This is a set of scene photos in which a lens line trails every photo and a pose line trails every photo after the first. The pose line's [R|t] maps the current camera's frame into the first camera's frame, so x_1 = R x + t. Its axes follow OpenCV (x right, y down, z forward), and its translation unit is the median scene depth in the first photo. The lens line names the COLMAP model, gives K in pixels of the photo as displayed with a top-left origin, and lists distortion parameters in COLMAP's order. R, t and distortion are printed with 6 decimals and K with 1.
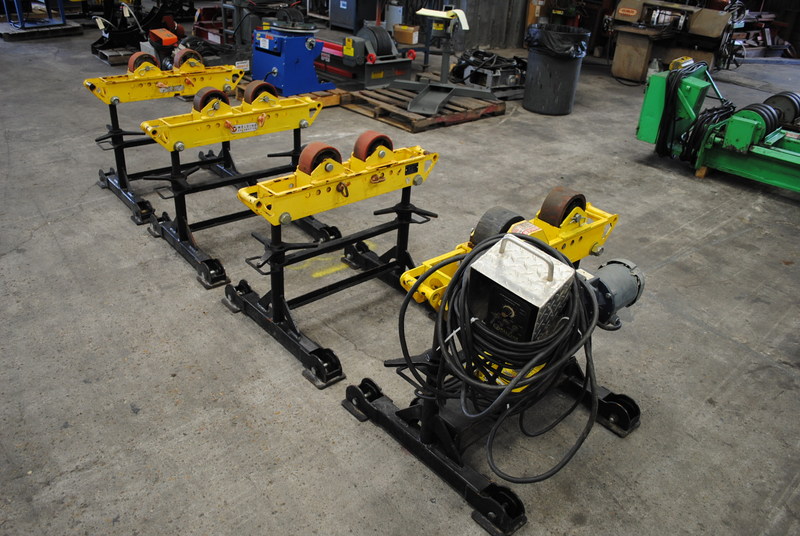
lens RADIAL K [[624.1, 0, 400.0], [0, 624.1, 268.0], [0, 0, 1]] dist [-0.086130, 0.015134]
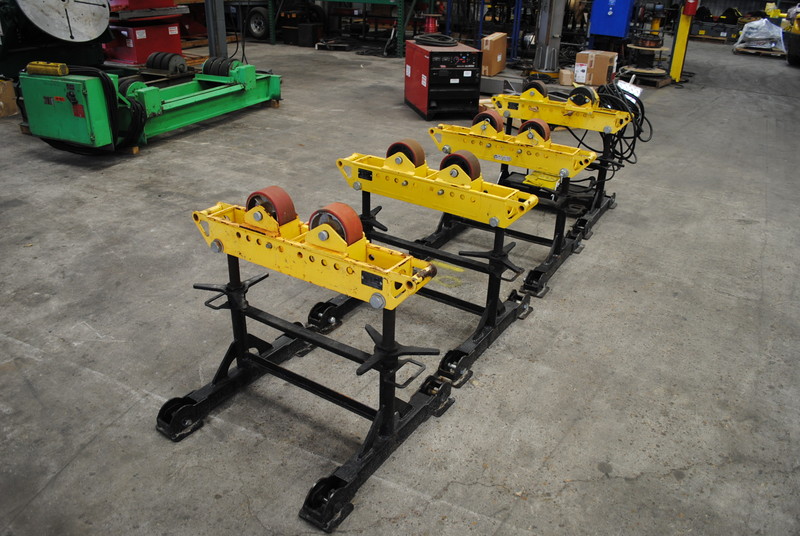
lens RADIAL K [[624.1, 0, 400.0], [0, 624.1, 268.0], [0, 0, 1]] dist [-0.086130, 0.015134]
pose [[-0.286572, -0.489789, 0.823397, -0.743906], [0.425007, 0.705258, 0.567433, -0.487787], [-0.858630, 0.512560, 0.006057, 0.793992]]
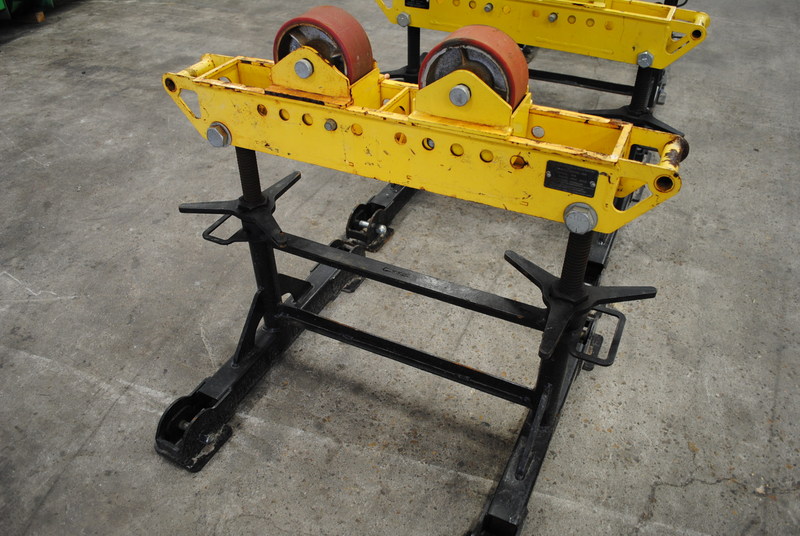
lens RADIAL K [[624.1, 0, 400.0], [0, 624.1, 268.0], [0, 0, 1]] dist [-0.086130, 0.015134]
pose [[-0.402262, -0.615161, 0.678057, -0.528739], [0.428239, 0.528177, 0.733240, -0.411437], [-0.809195, 0.585326, 0.050971, 0.872076]]
